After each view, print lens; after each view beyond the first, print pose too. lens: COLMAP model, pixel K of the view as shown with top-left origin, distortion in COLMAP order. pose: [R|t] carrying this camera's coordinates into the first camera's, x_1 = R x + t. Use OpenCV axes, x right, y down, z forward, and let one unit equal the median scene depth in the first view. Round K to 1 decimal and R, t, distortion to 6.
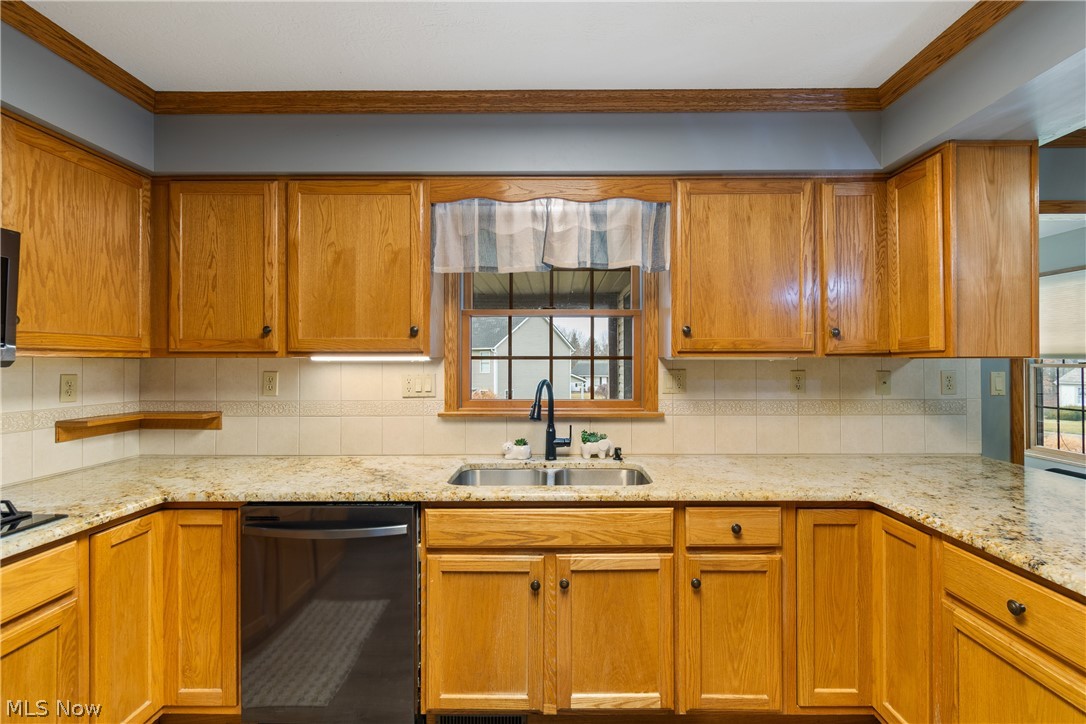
lens RADIAL K [[492.5, 0, 550.3], [0, 492.5, 358.4], [0, 0, 1]] dist [-0.000006, 0.000077]
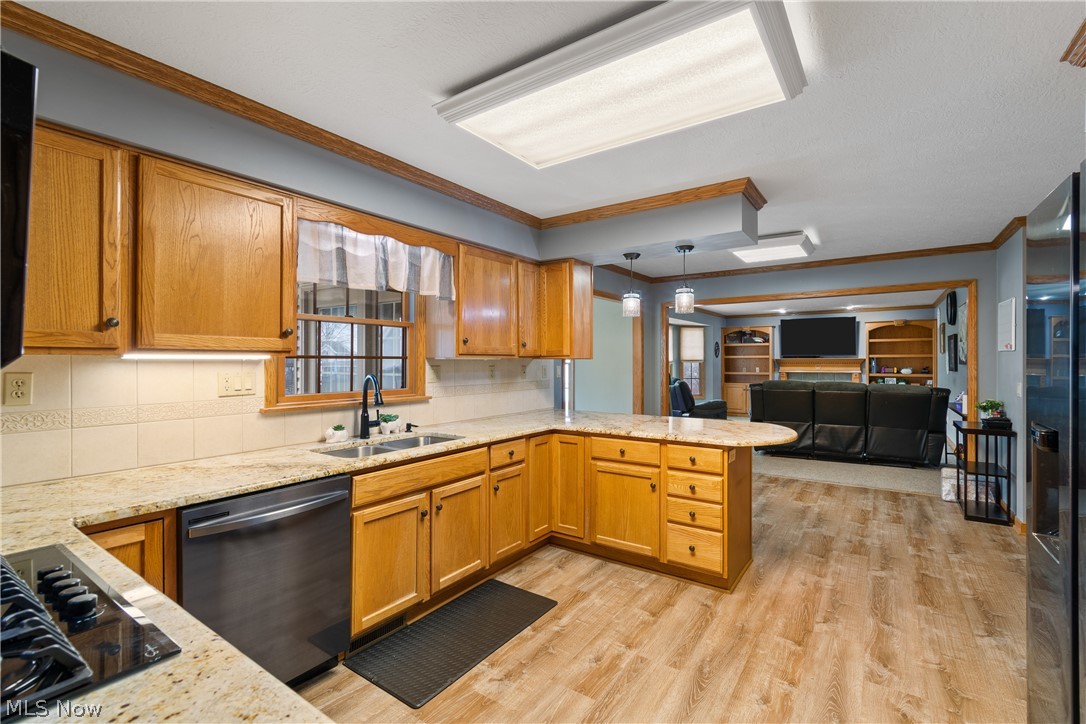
lens RADIAL K [[485.5, 0, 553.9], [0, 485.5, 360.4], [0, 0, 1]] dist [-0.000104, -0.000437]
pose [[0.559449, 0.001887, 0.828863, -0.838012], [-0.005434, 0.999984, 0.001391, 0.002489], [-0.828847, -0.005283, 0.559450, -0.101625]]
